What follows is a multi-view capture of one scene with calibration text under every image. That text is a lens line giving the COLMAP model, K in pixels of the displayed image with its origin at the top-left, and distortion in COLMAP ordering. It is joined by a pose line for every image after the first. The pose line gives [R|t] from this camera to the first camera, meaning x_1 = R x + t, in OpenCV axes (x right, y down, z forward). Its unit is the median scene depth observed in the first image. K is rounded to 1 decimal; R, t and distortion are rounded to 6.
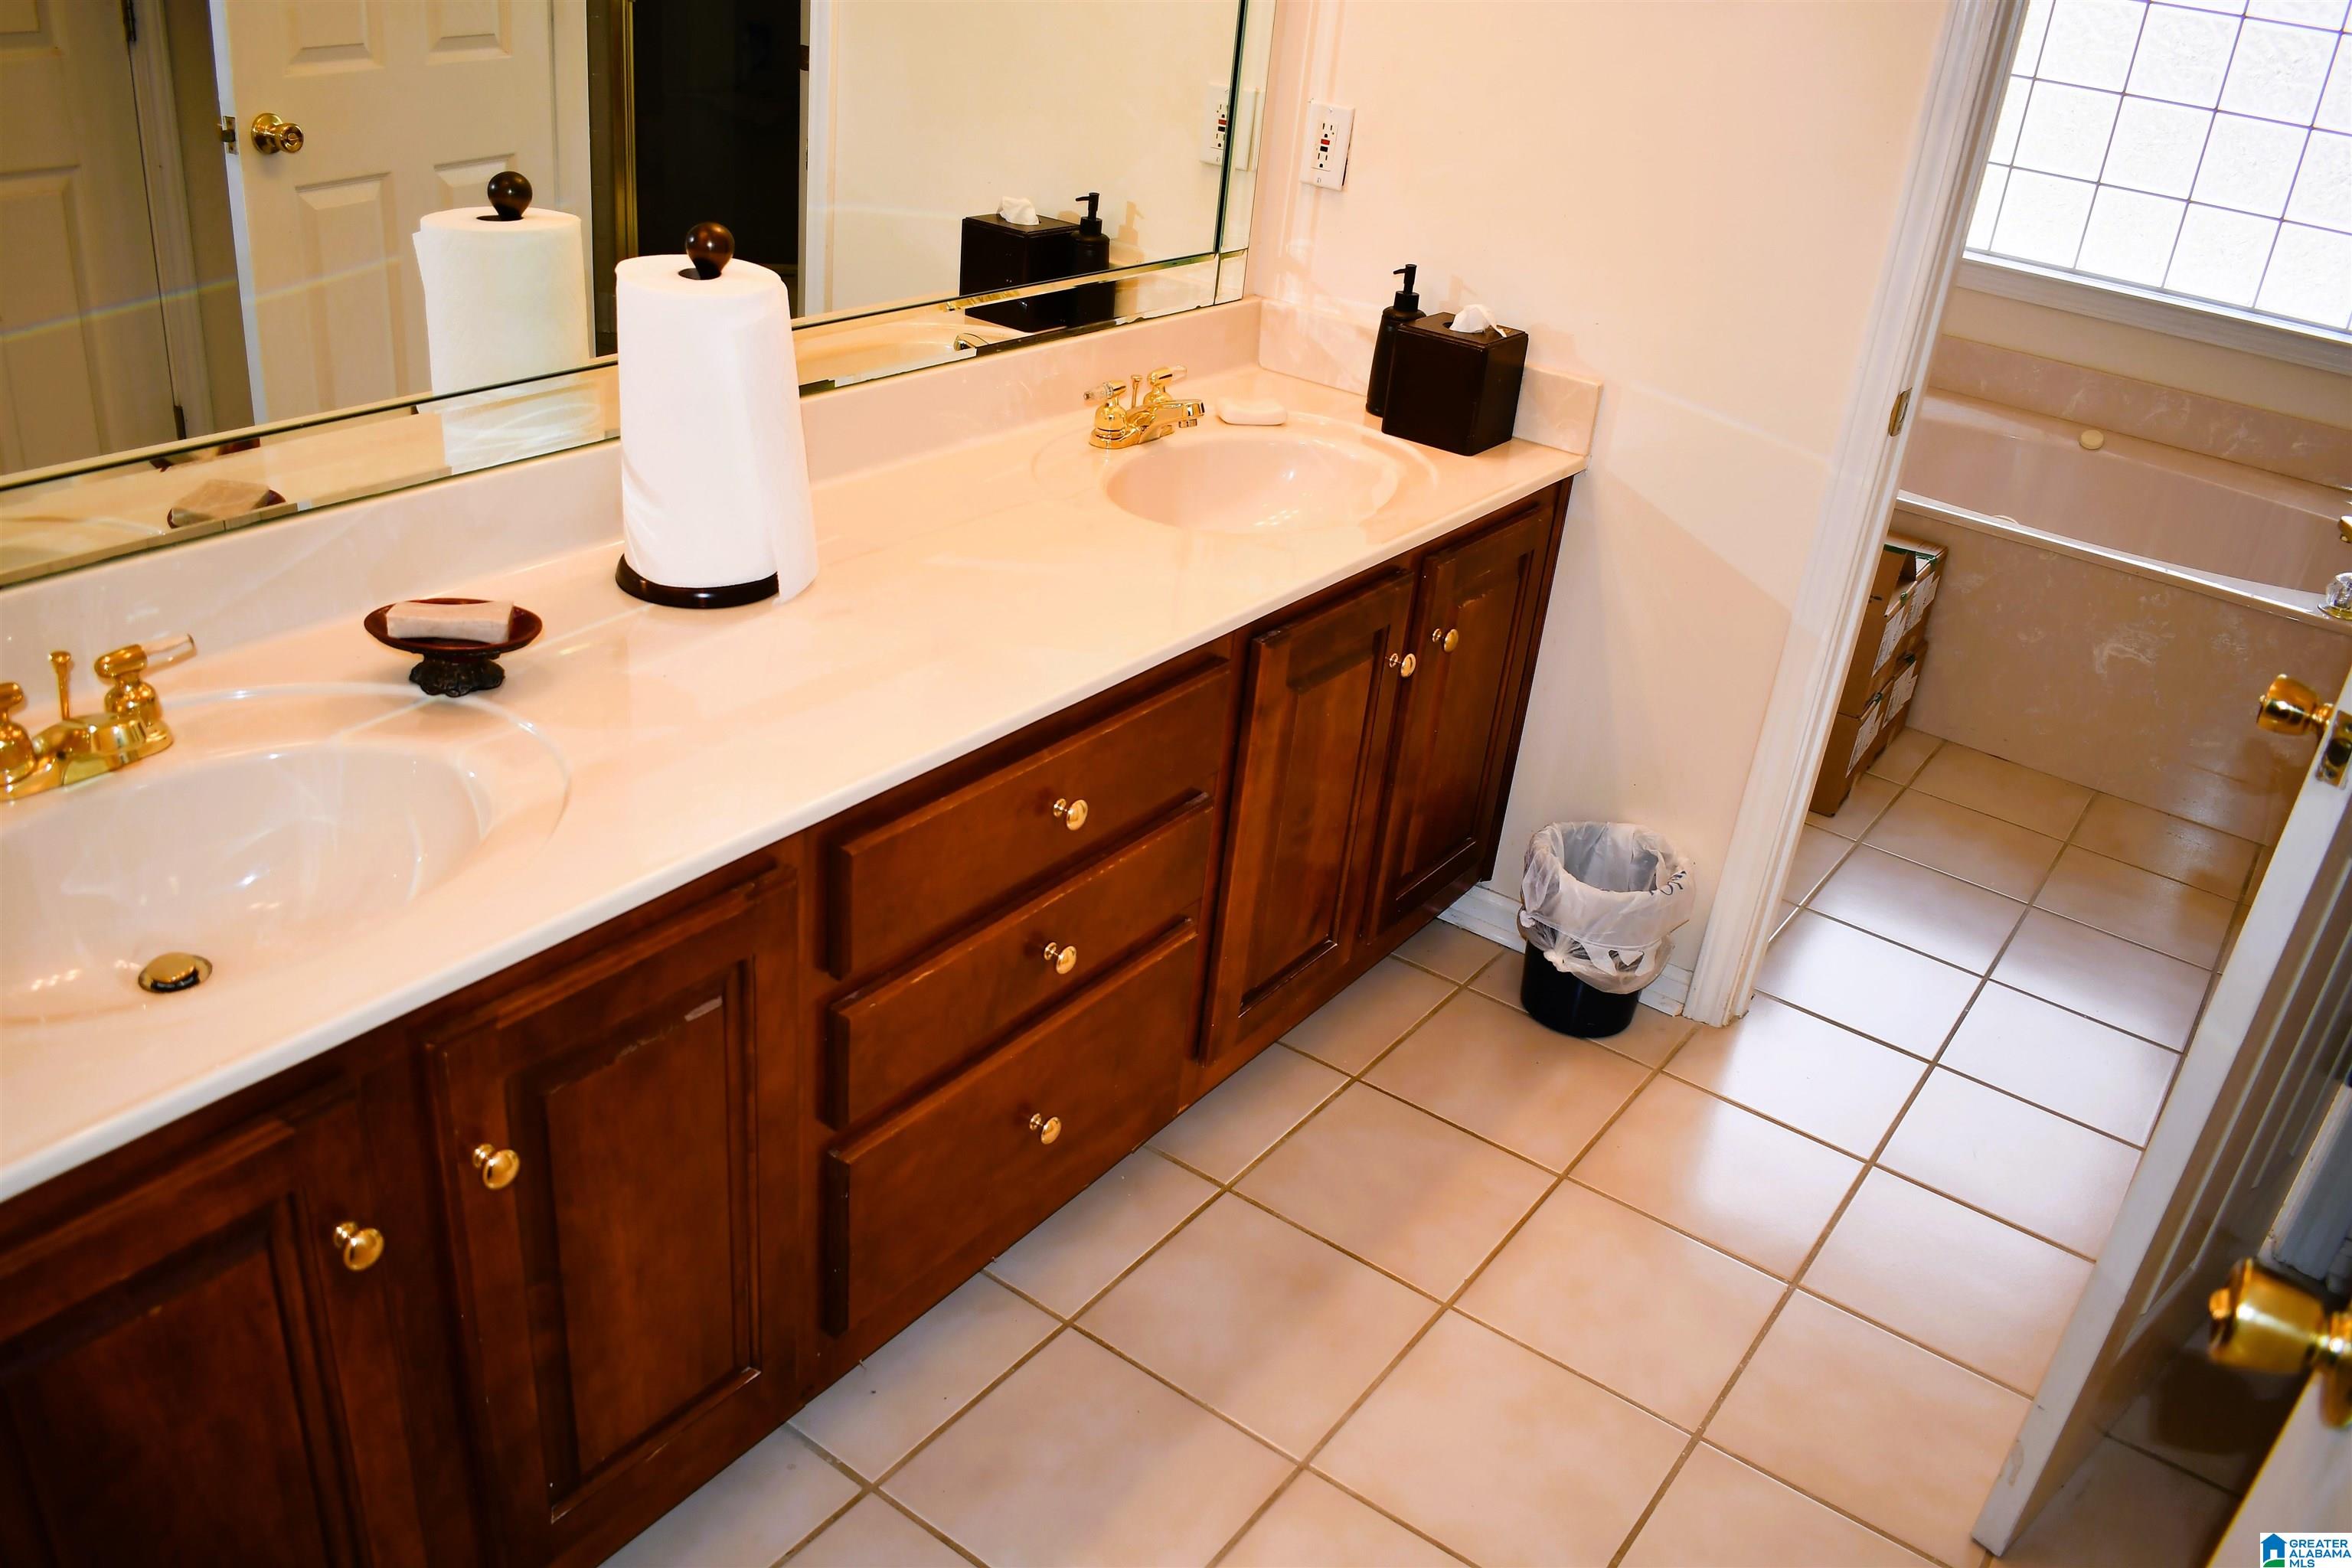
lens RADIAL K [[1828.1, 0, 1179.2], [0, 1828.1, 789.0], [0, 0, 1]] dist [-0.091689, 0.009102]
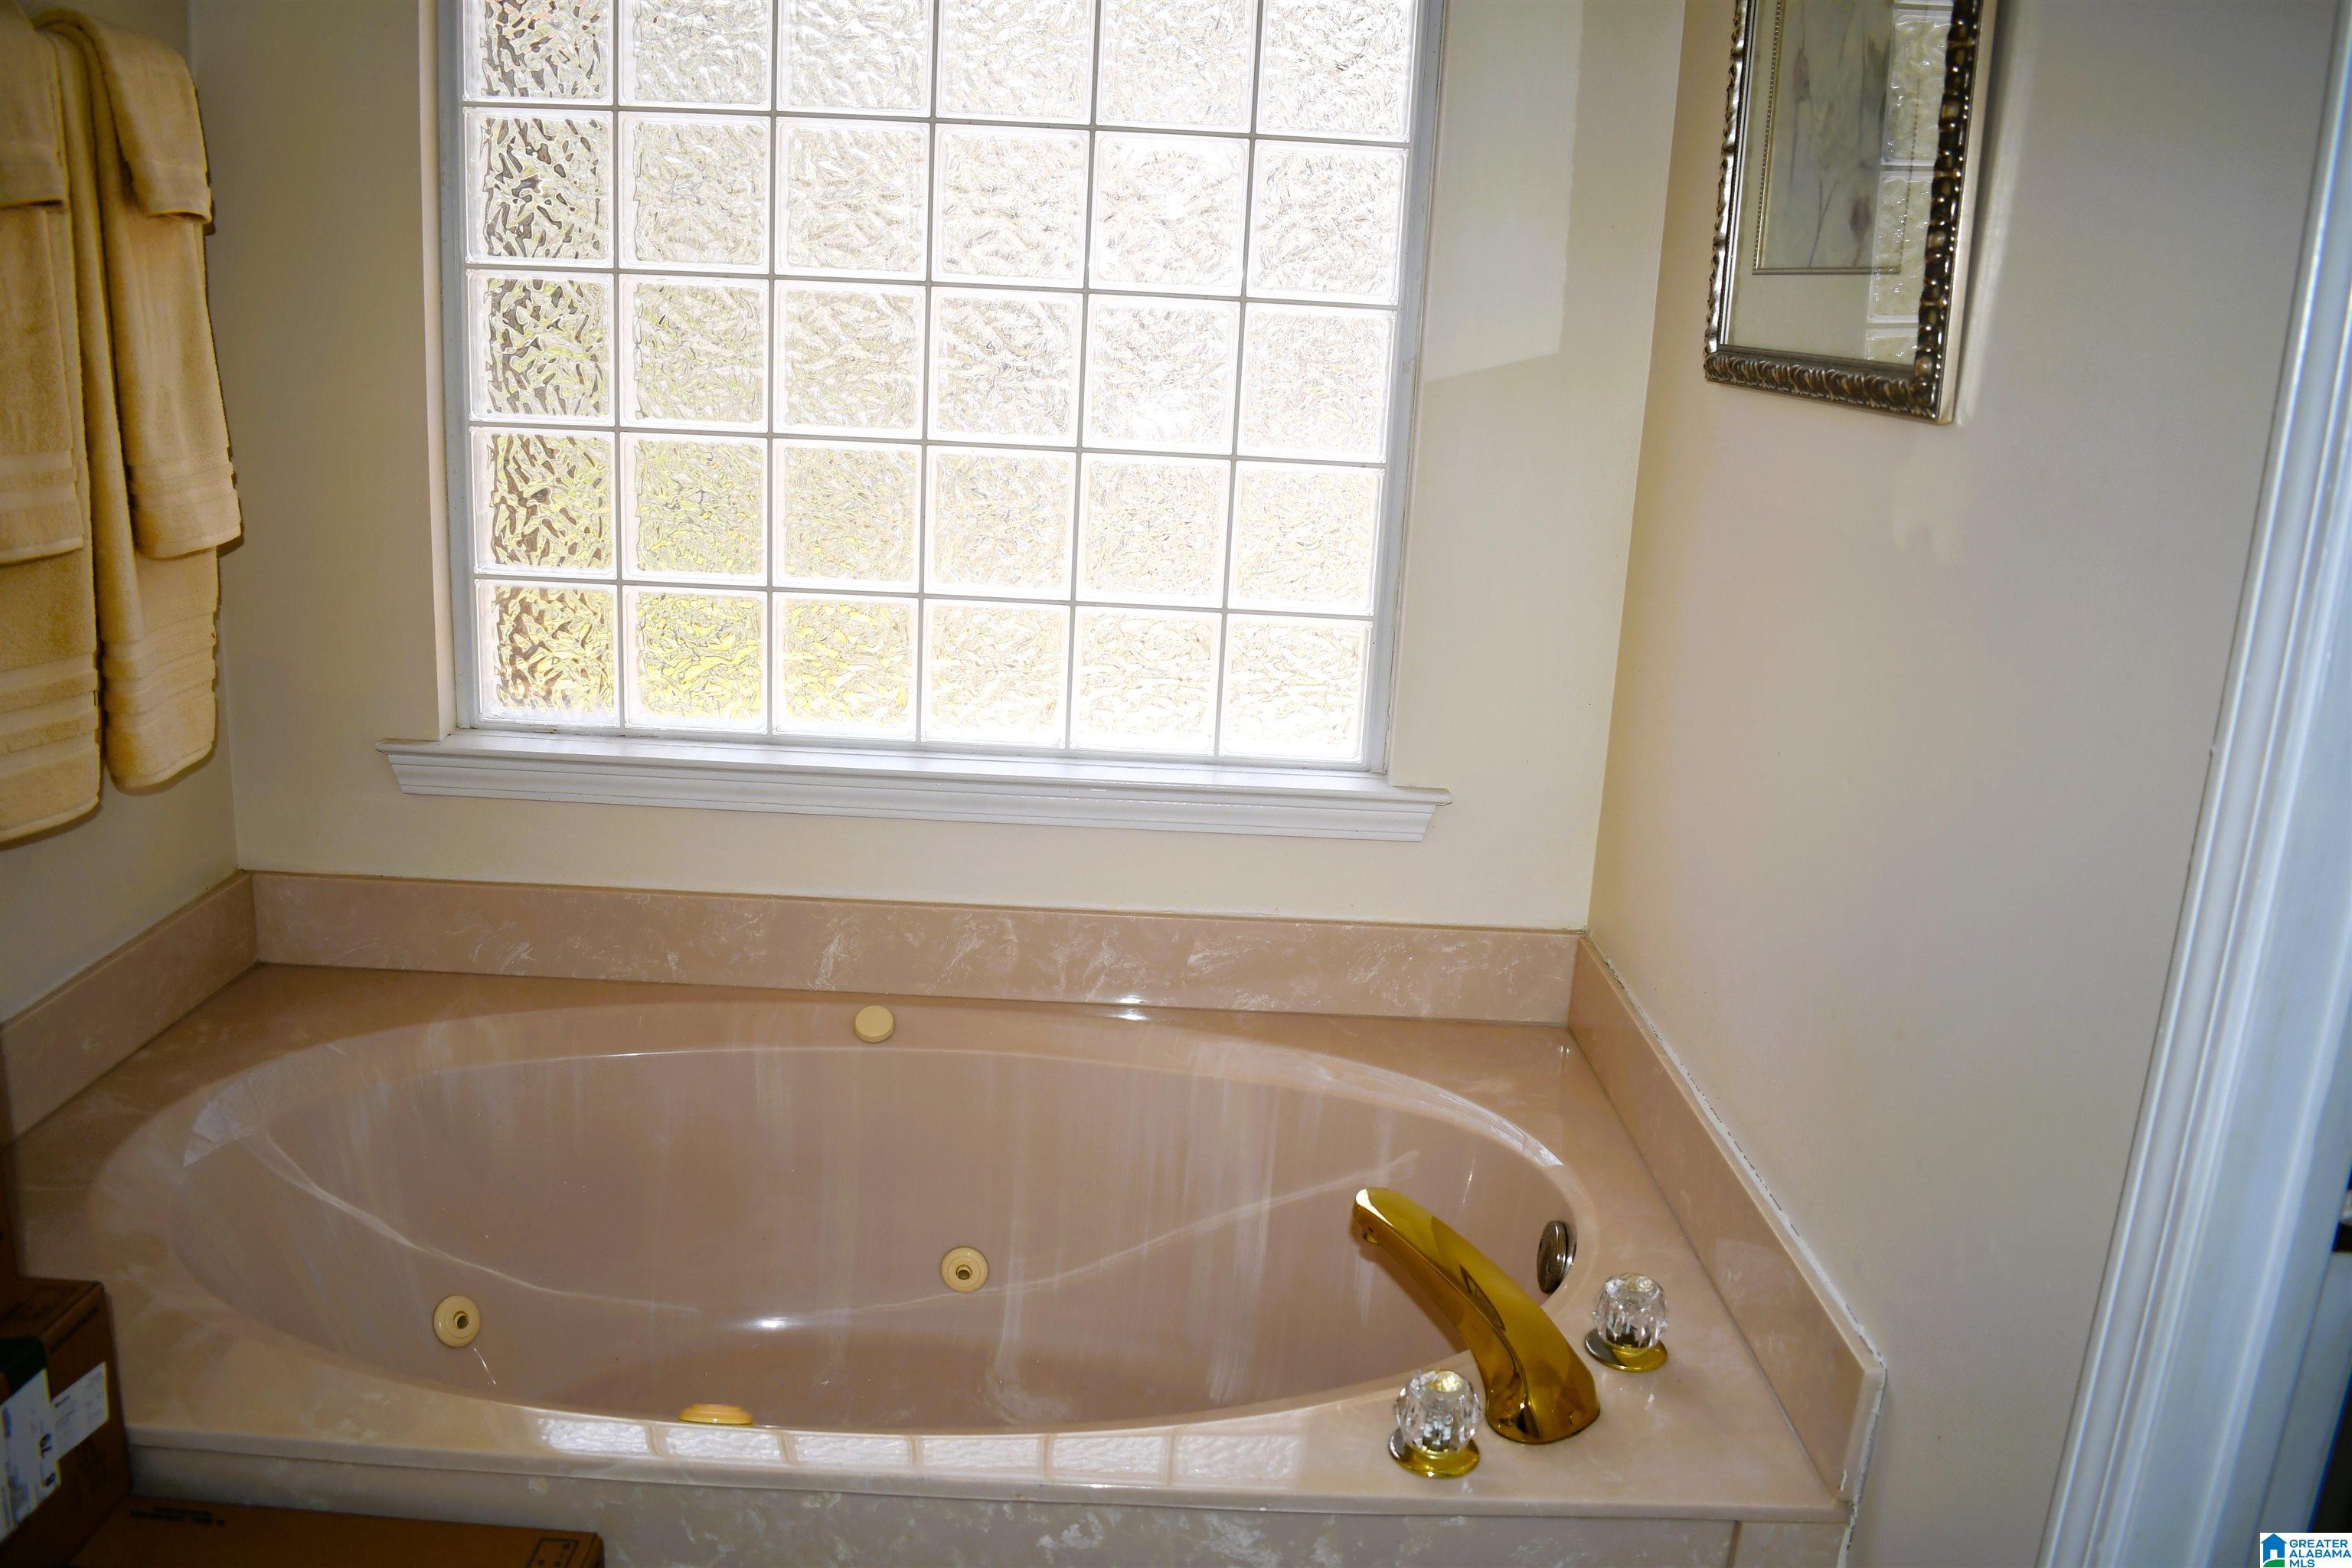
lens RADIAL K [[1828.1, 0, 1176.1], [0, 1828.1, 779.8], [0, 0, 1]] dist [-0.091689, 0.009102]
pose [[0.809056, -0.198699, 0.553125, 0.308807], [0.293423, 0.951997, -0.087204, -0.207380], [-0.509246, 0.232853, 0.828522, 0.489920]]
